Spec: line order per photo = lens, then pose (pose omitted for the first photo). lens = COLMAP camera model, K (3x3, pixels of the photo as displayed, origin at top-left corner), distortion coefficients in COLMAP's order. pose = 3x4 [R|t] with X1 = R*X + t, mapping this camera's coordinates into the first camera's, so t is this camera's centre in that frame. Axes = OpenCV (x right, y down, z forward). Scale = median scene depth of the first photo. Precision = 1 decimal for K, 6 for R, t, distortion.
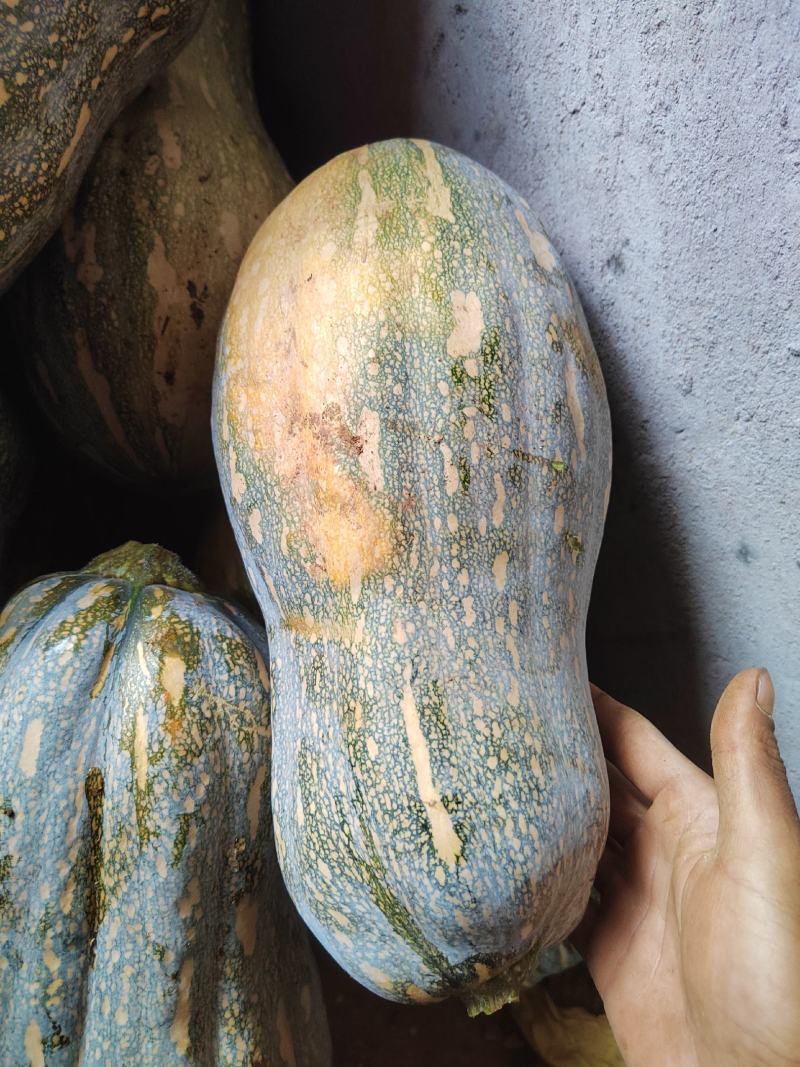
lens RADIAL K [[726.6, 0, 400.0], [0, 726.6, 533.5], [0, 0, 1]] dist [0.009211, -0.002005]
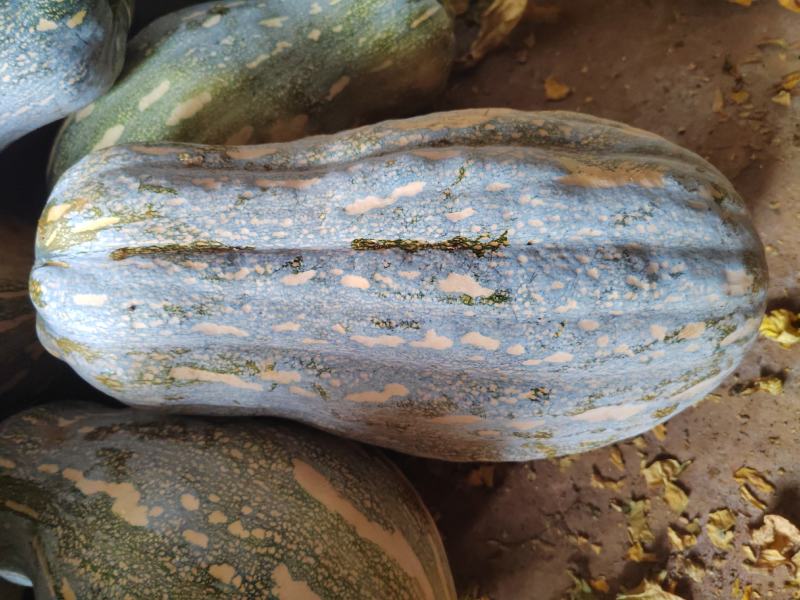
lens RADIAL K [[544.8, 0, 400.0], [0, 544.8, 300.0], [0, 0, 1]] dist [0.009211, -0.002005]
pose [[-0.062085, -0.995121, -0.076679, -0.458606], [0.997791, -0.063704, 0.018857, 0.842121], [-0.023649, -0.075339, 0.996877, -0.029213]]
